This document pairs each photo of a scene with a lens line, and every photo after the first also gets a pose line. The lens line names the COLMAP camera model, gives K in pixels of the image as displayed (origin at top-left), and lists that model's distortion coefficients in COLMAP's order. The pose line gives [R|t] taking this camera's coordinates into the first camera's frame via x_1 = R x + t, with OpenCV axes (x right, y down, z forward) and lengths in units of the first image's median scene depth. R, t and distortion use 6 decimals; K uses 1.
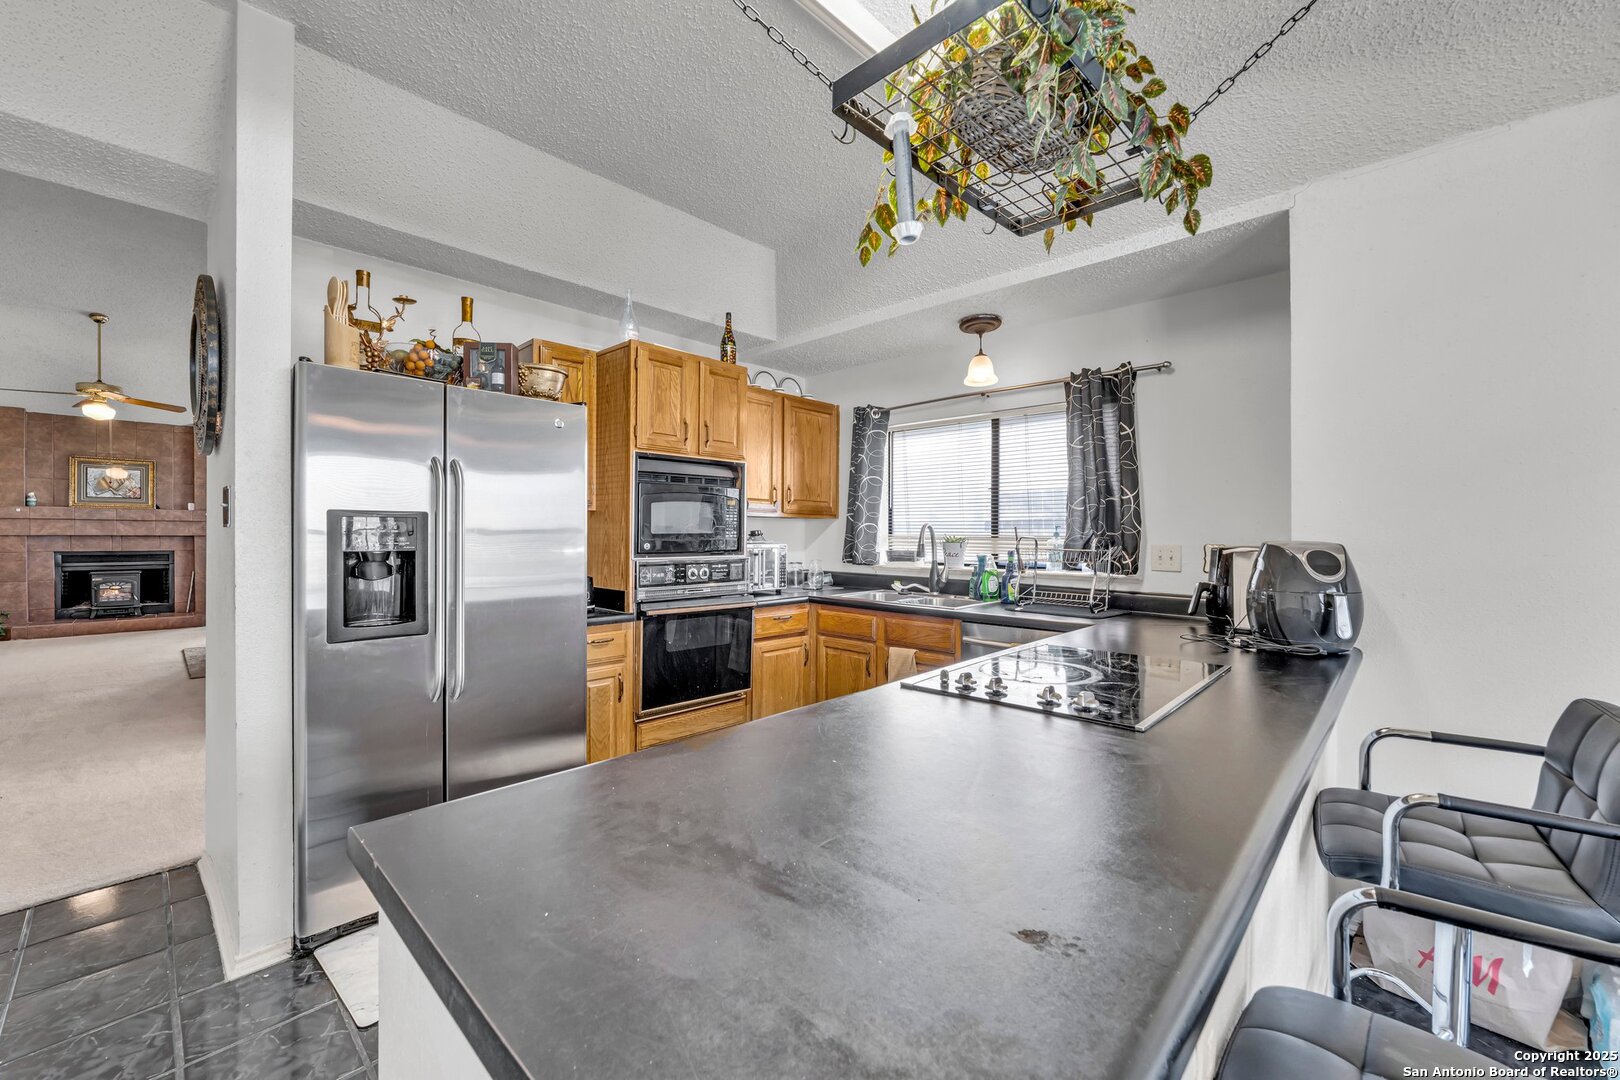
lens RADIAL K [[640.8, 0, 810.0], [0, 640.8, 540.0], [0, 0, 1]] dist [-0.001267, -0.000021]
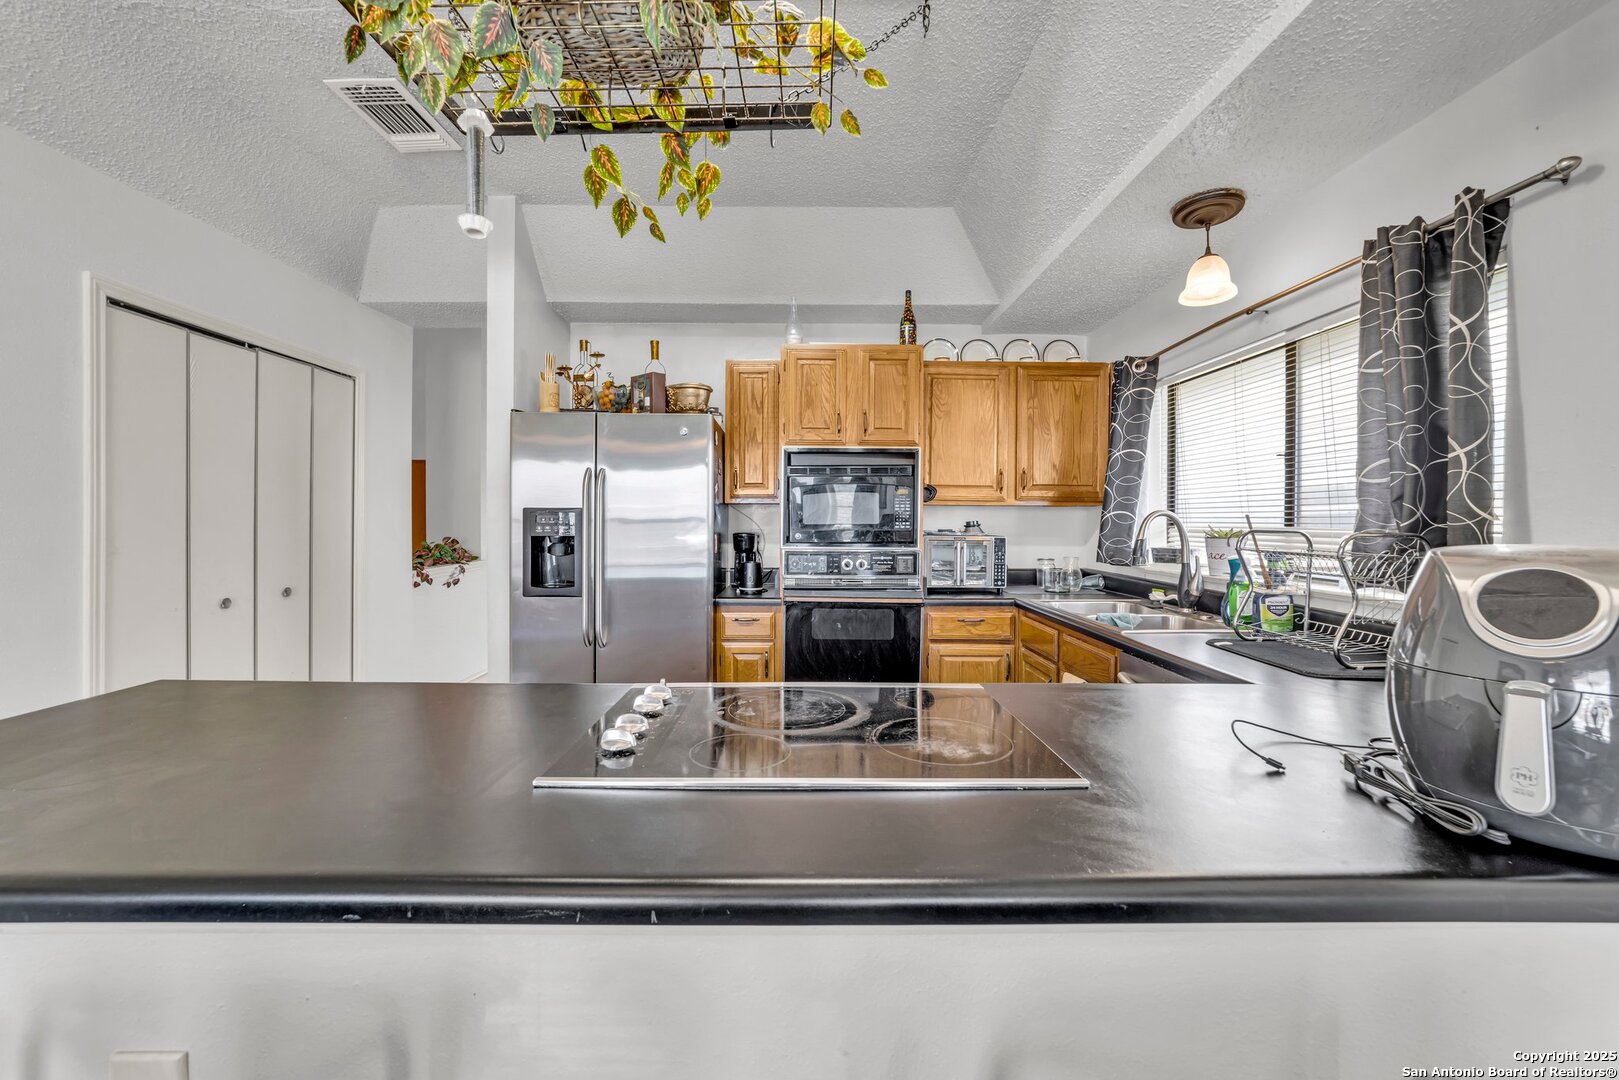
lens RADIAL K [[621.3, 0, 809.5], [0, 621.3, 540.0], [0, 0, 1]] dist [-0.018578, 0.000021]
pose [[0.699471, 0.019932, -0.714383, 0.469471], [-0.009834, 0.999785, 0.018266, -0.002697], [0.714593, -0.005751, 0.699517, 0.280772]]
